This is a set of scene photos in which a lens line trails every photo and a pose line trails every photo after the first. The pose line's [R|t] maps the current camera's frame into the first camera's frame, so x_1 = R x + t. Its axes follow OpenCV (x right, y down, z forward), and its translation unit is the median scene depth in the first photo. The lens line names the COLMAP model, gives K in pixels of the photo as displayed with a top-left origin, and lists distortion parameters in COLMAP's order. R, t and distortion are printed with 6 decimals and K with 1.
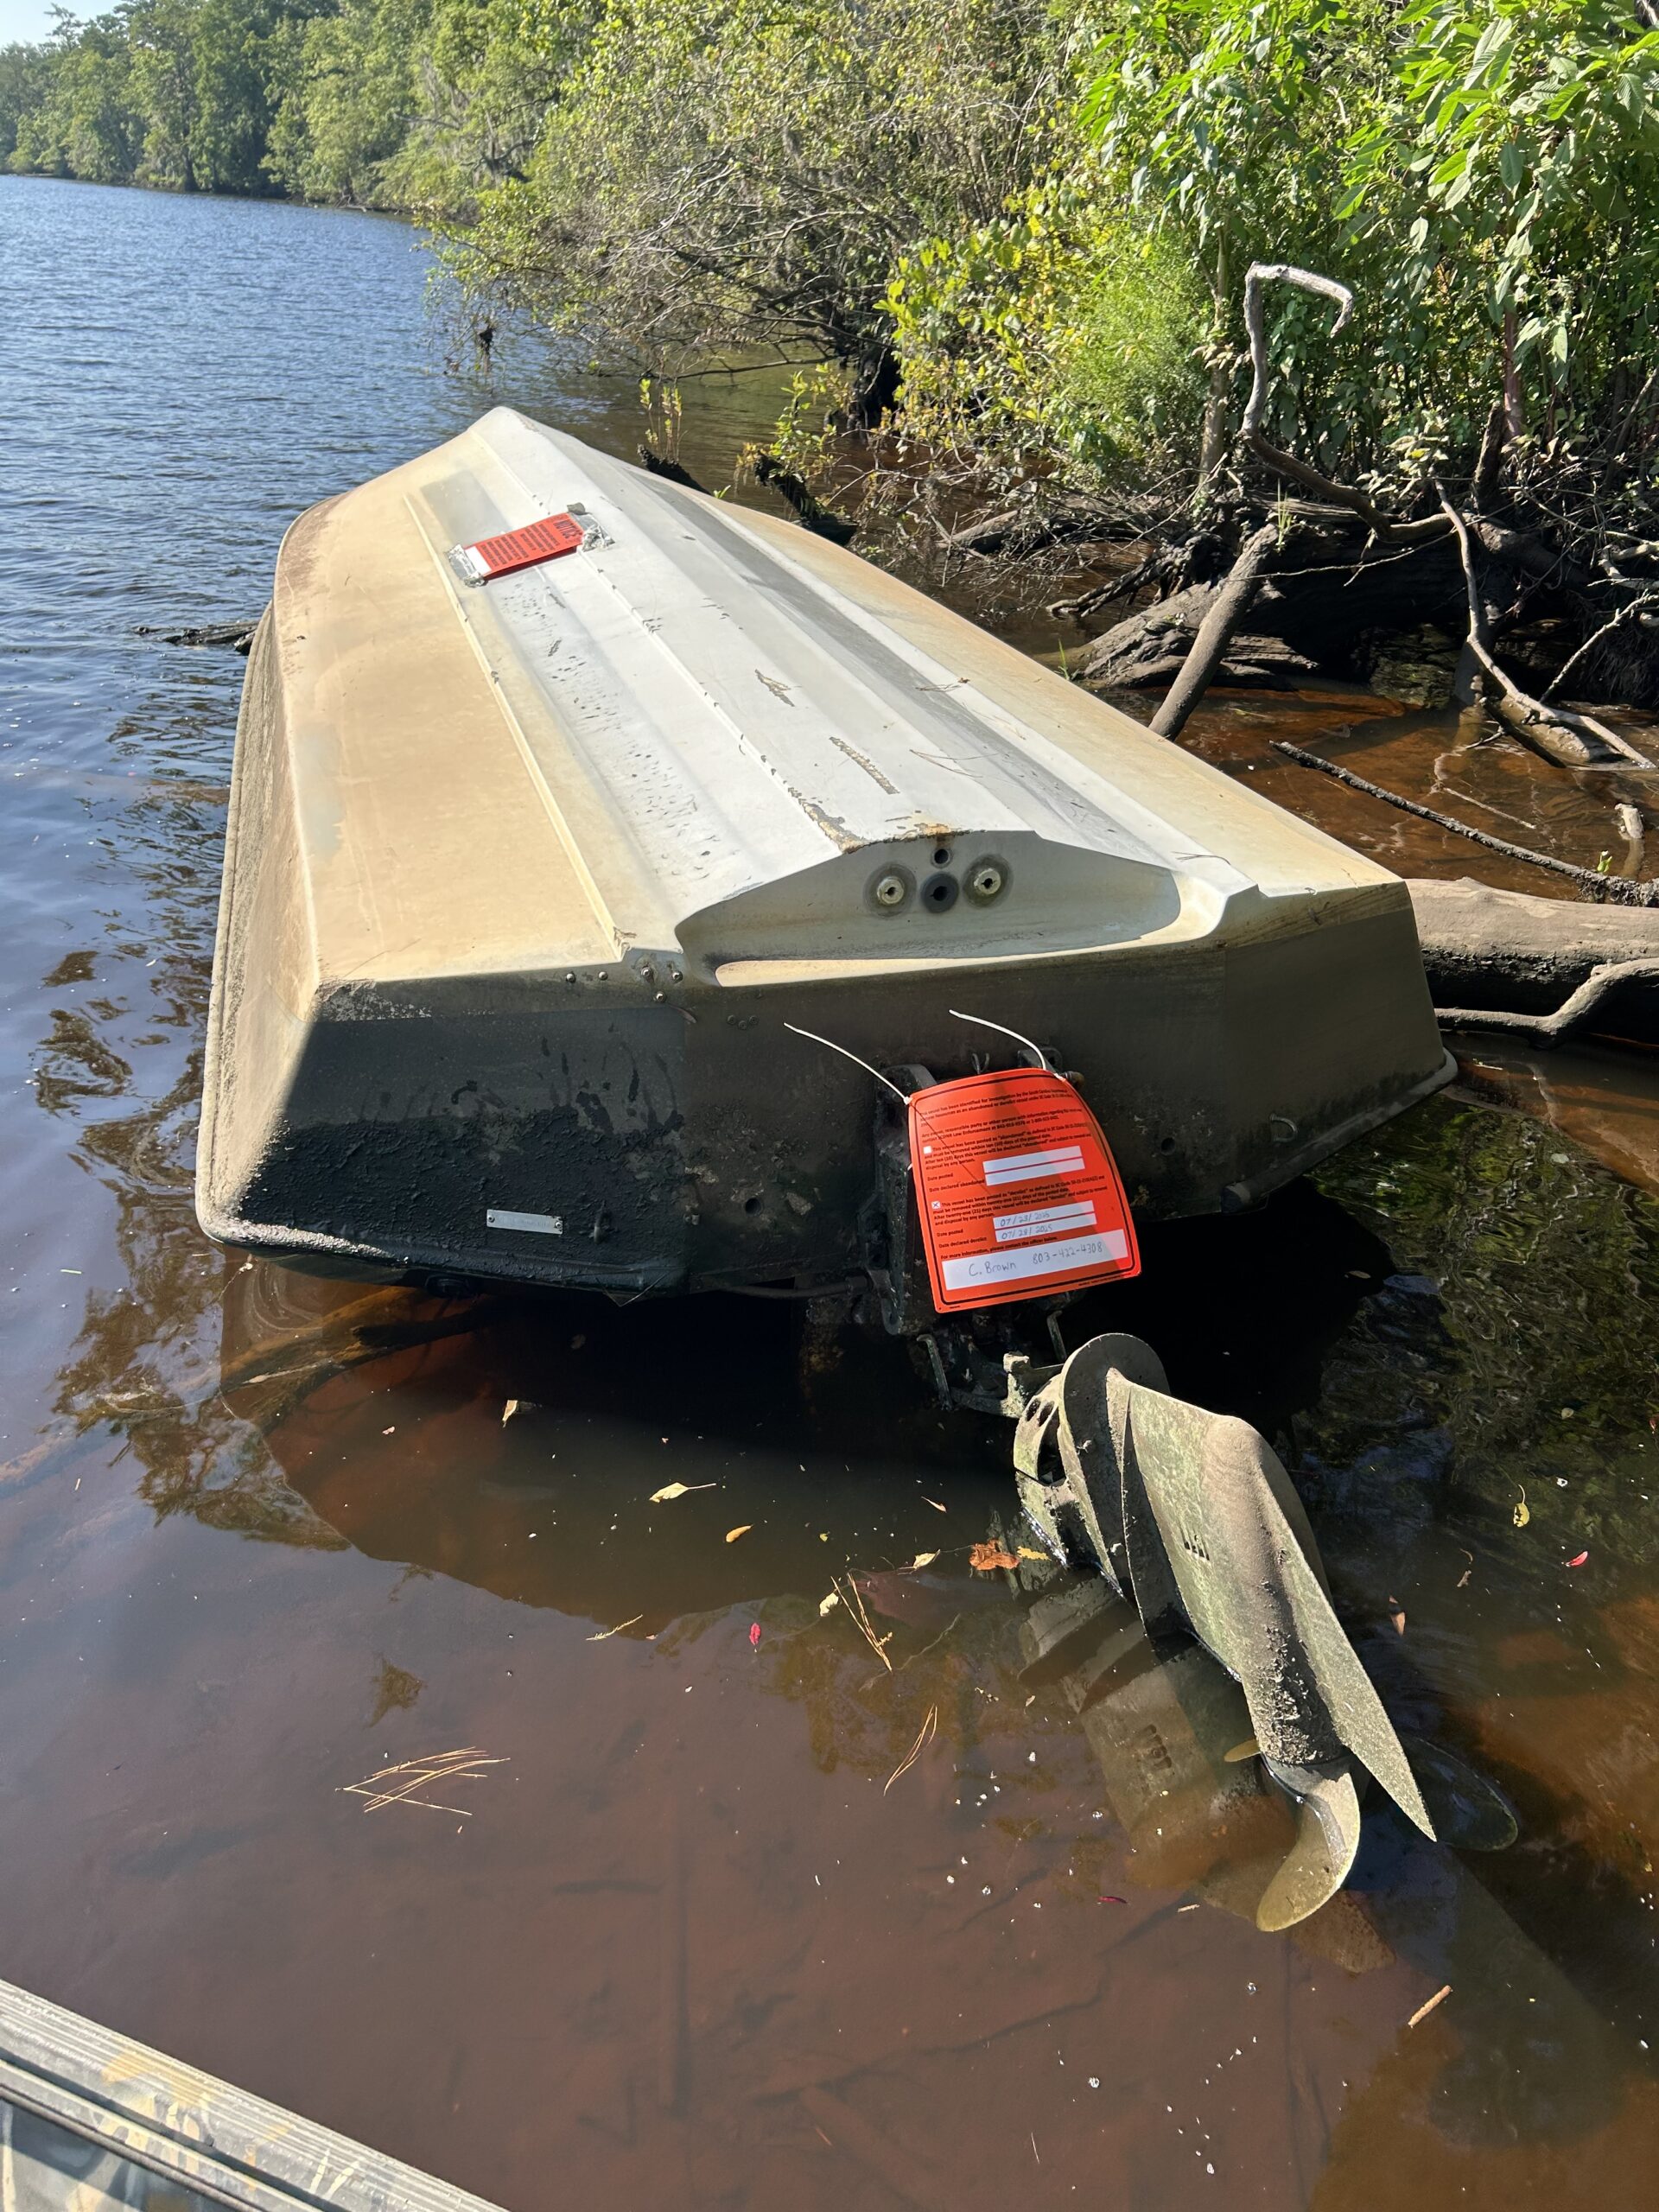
lens RADIAL K [[1699.4, 0, 829.5], [0, 1699.4, 1106.0], [0, 0, 1]] dist [0.006422, 0.004031]
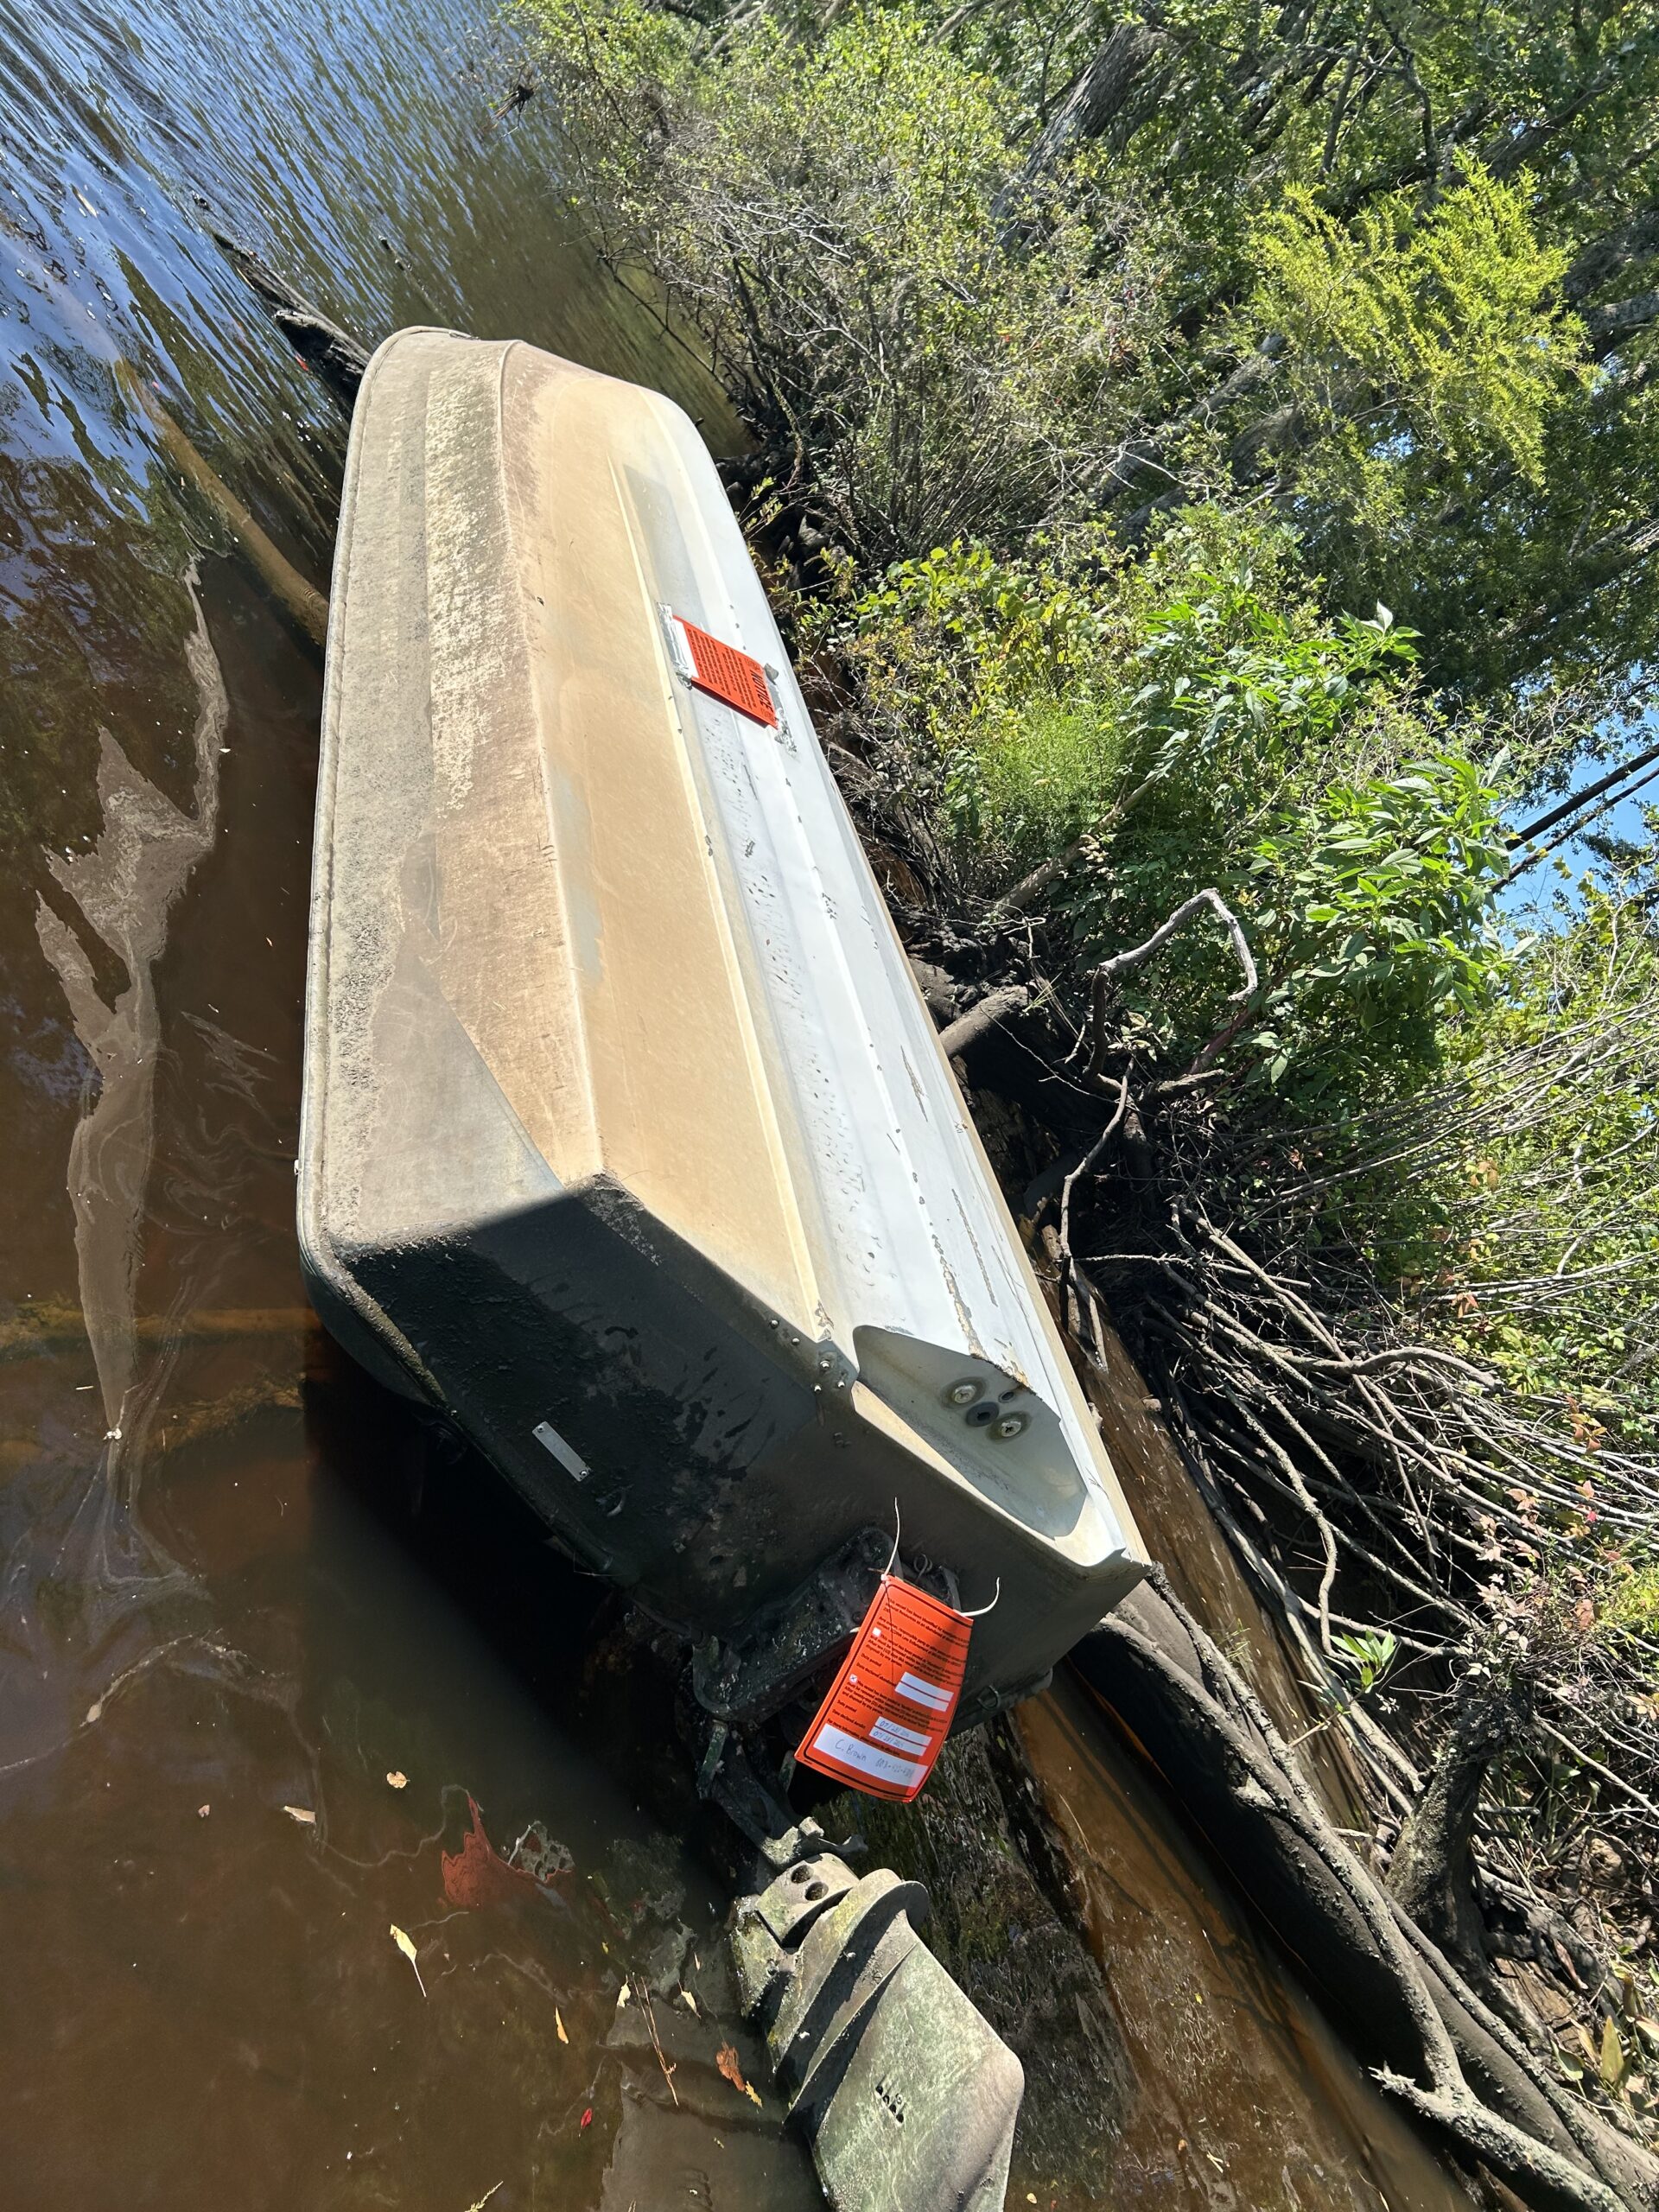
lens RADIAL K [[1644.4, 0, 829.5], [0, 1644.4, 1106.0], [0, 0, 1]] dist [0.002531, -0.082561]
pose [[0.645324, 0.669267, 0.368292, -0.592408], [-0.662126, 0.730486, -0.167270, -0.025834], [-0.380981, -0.135913, 0.914539, 0.059076]]
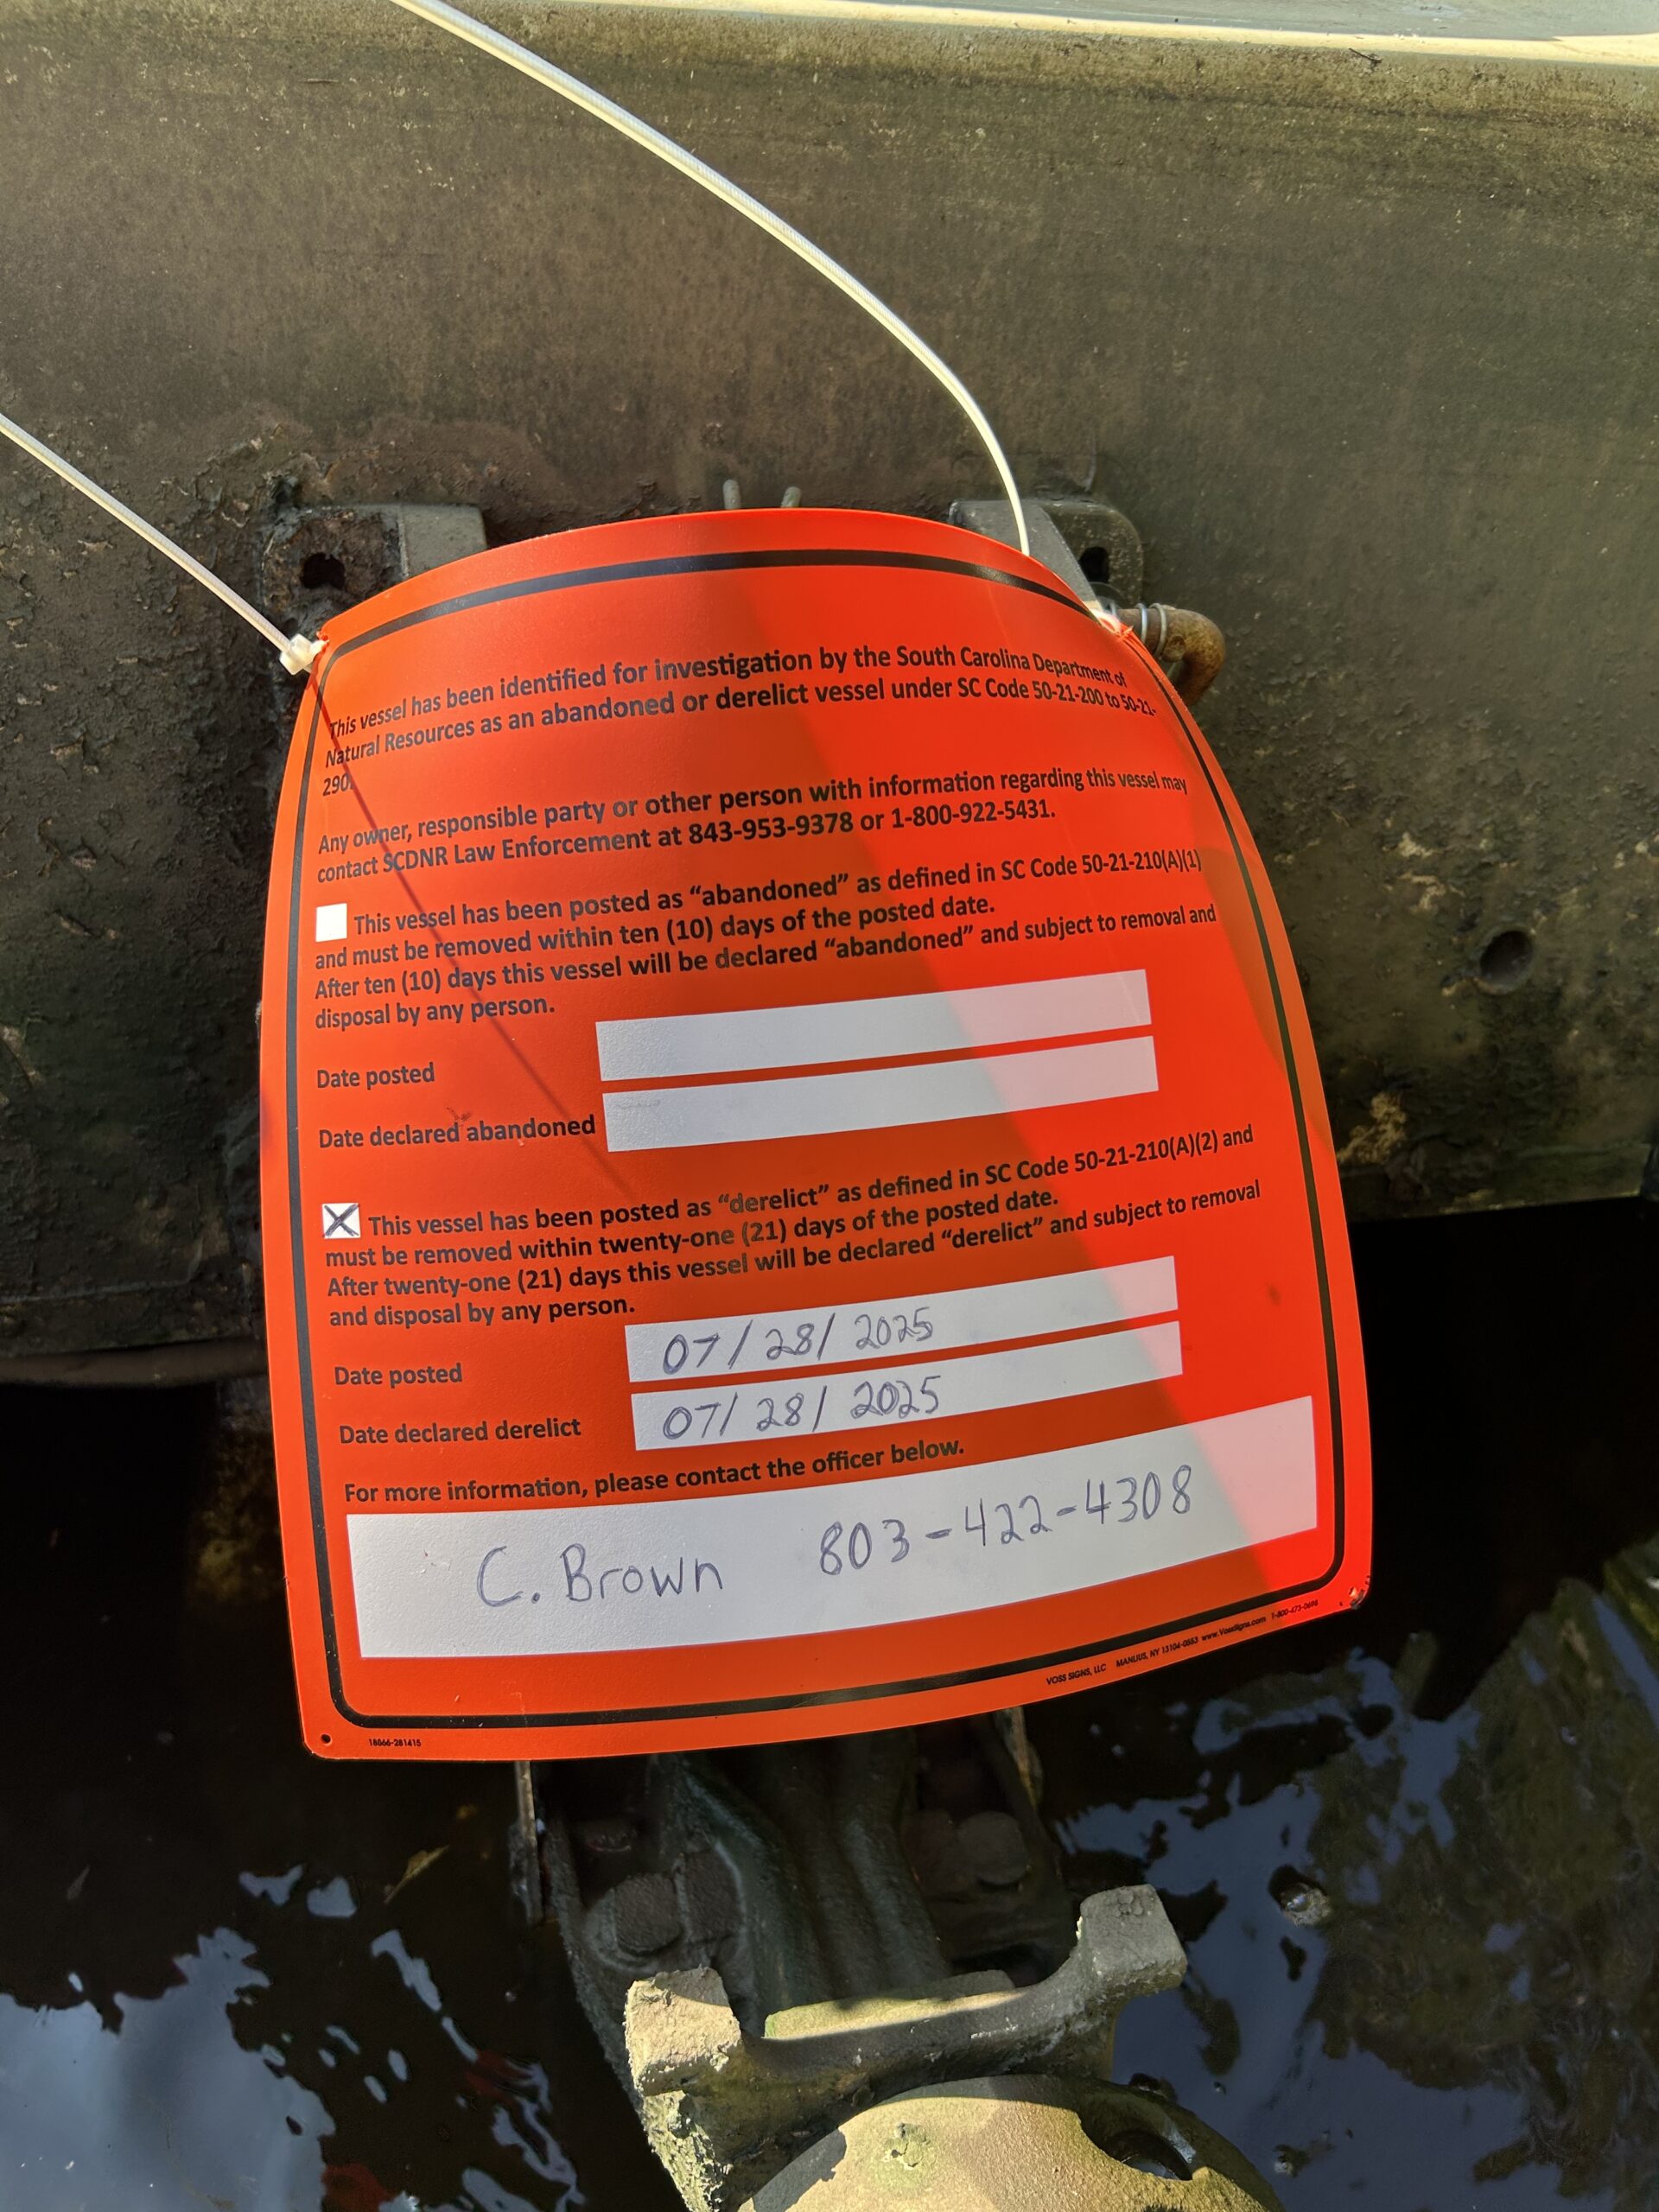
lens RADIAL K [[1679.2, 0, 832.0], [0, 1679.2, 1185.8], [0, 0, 1]] dist [0.075621, -0.000005]
pose [[0.992841, 0.100998, -0.063772, 0.126350], [-0.084420, 0.971029, 0.223555, 0.007358], [0.084503, -0.216571, 0.972603, 0.806259]]
